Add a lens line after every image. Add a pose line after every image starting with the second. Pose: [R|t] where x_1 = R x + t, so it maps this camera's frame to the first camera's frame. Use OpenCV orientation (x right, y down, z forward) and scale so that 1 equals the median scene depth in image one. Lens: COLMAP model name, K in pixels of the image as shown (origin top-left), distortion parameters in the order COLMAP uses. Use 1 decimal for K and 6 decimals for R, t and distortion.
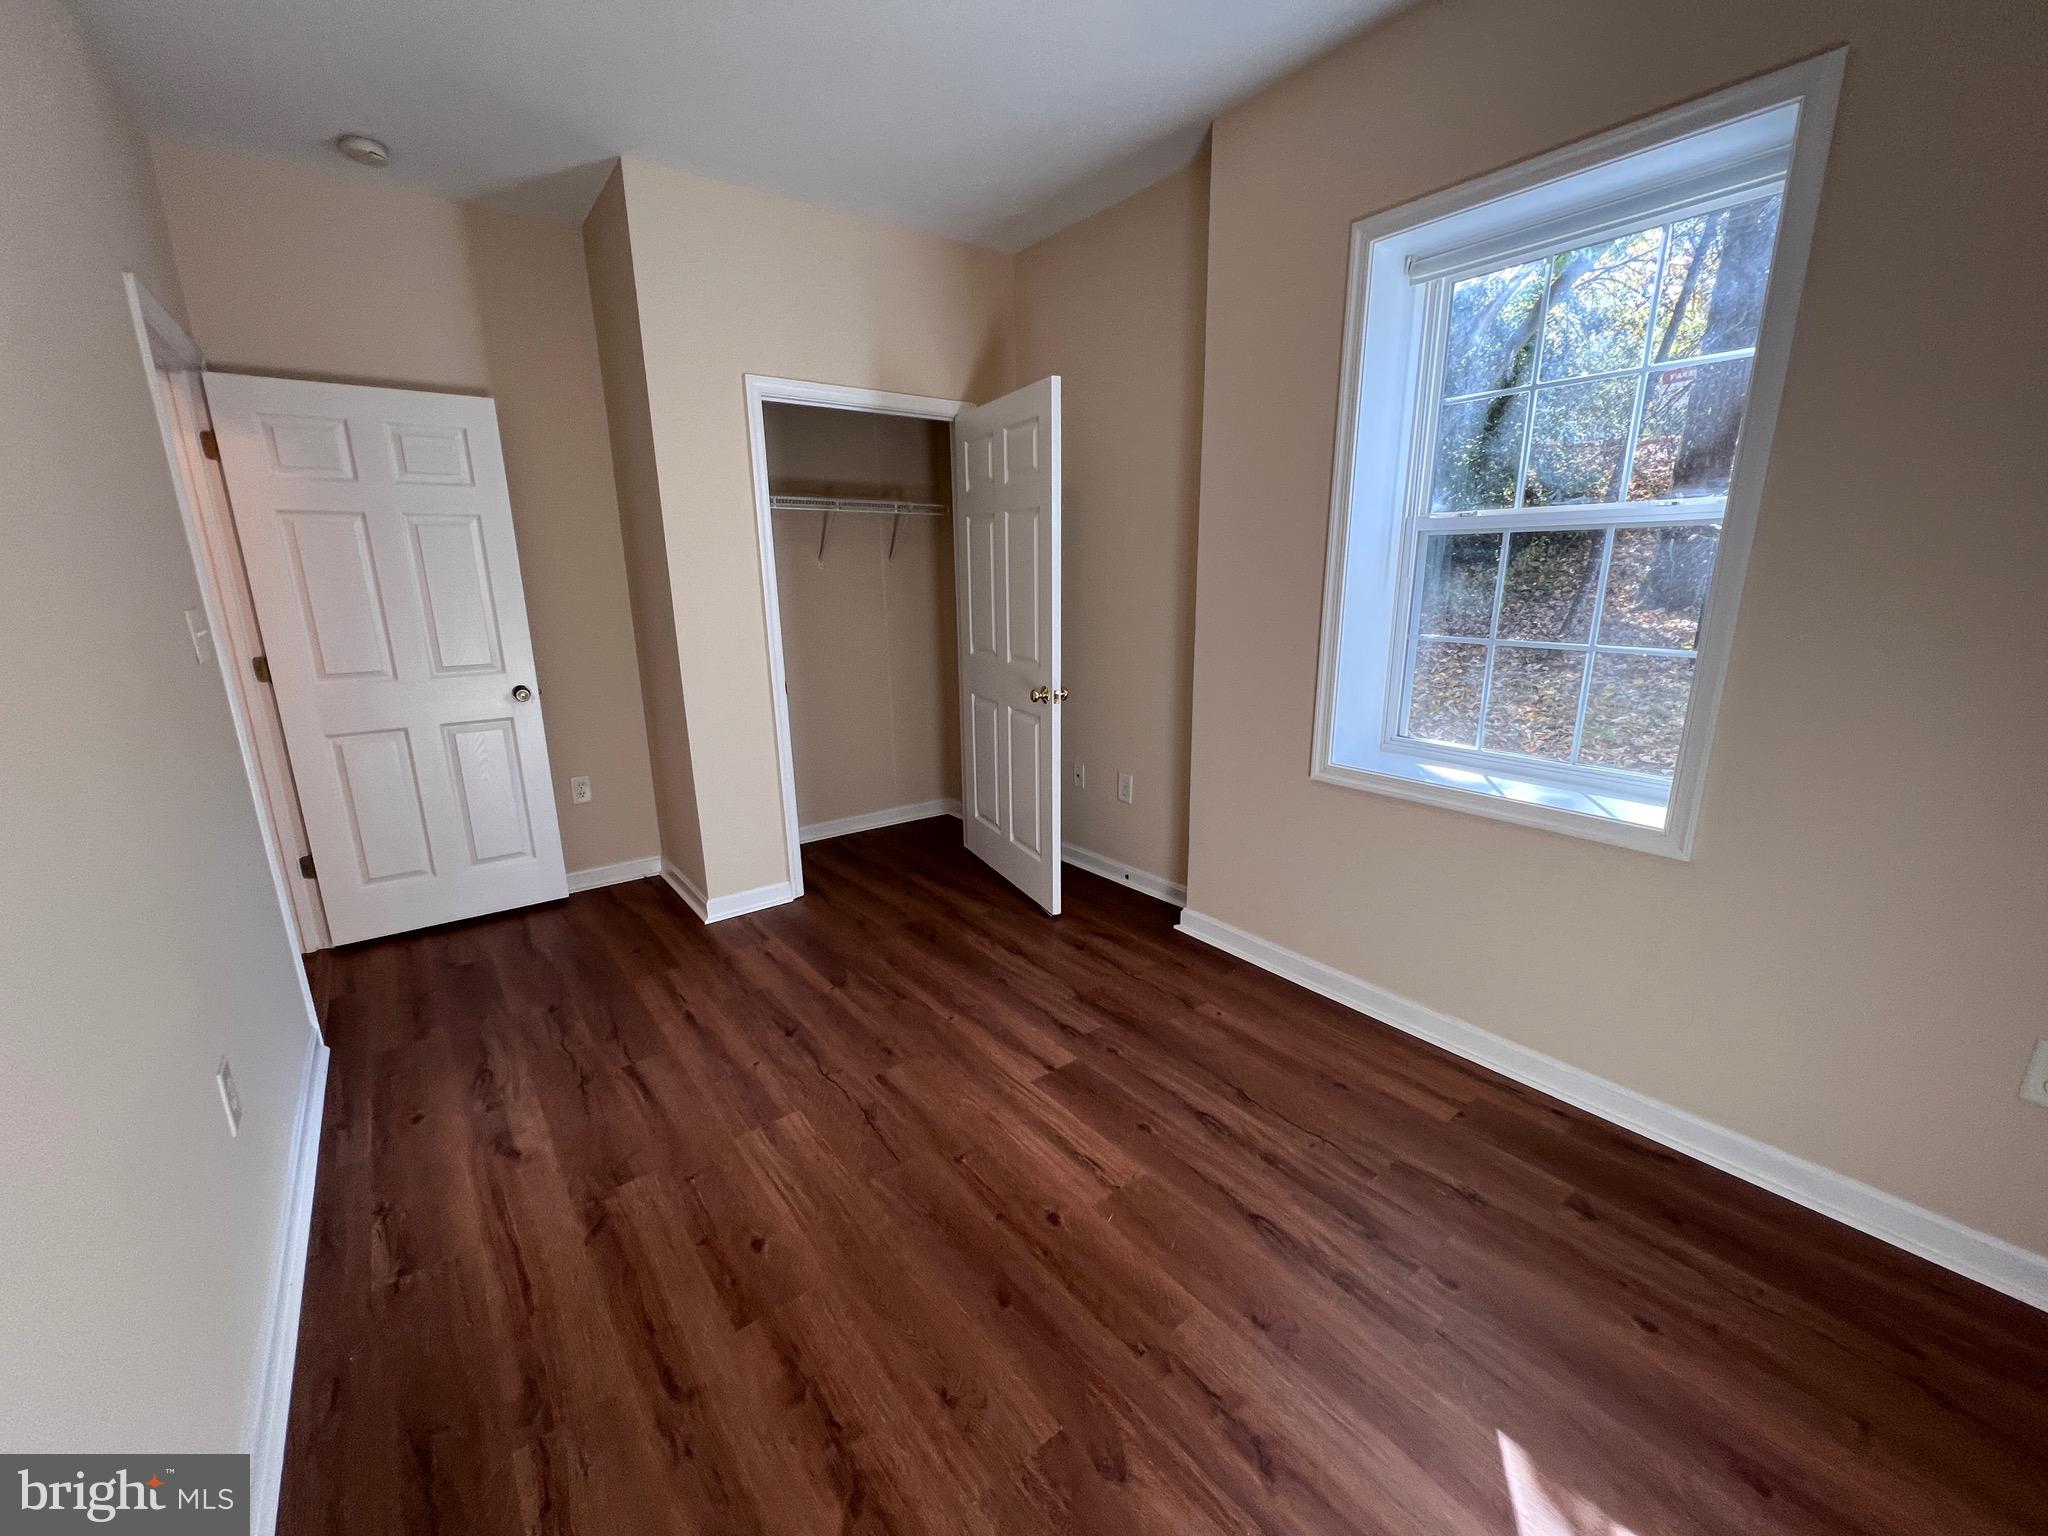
lens RADIAL K [[819.4, 0, 1020.2], [0, 819.4, 762.8], [0, 0, 1]] dist [-0.002348, -0.000683]
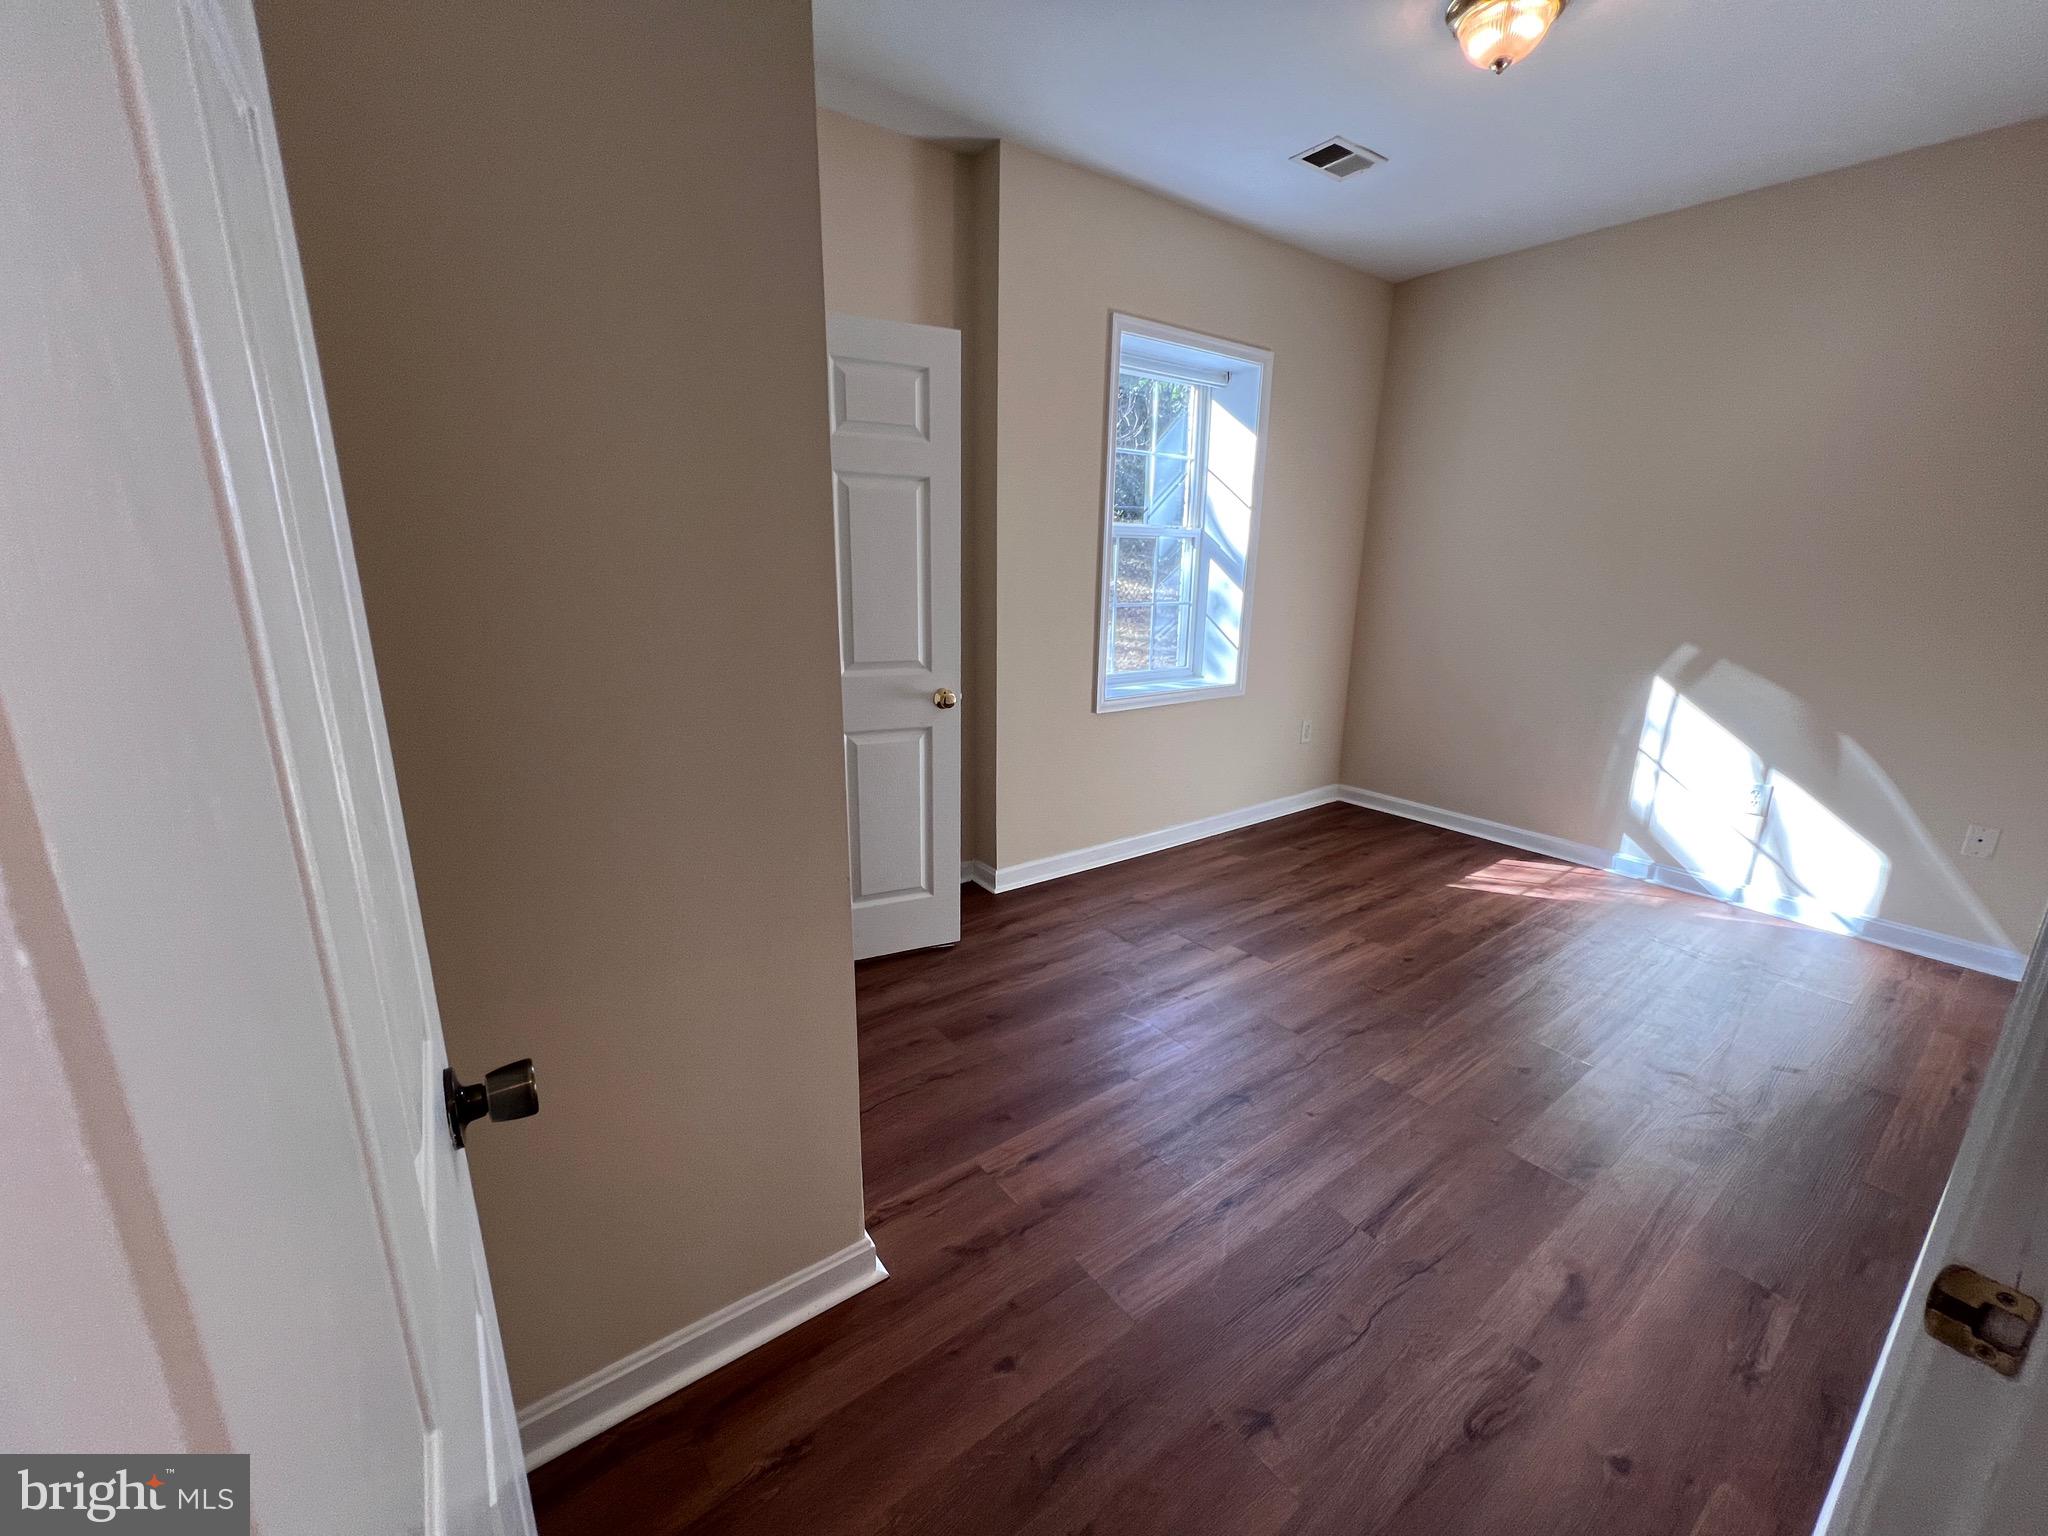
lens RADIAL K [[819.4, 0, 990.9], [0, 819.4, 780.5], [0, 0, 1]] dist [-0.002348, -0.000683]
pose [[0.037590, -0.248307, 0.967952, -1.265641], [0.220262, 0.946872, 0.234346, -0.299860], [-0.974716, 0.204394, 0.090285, 1.352204]]
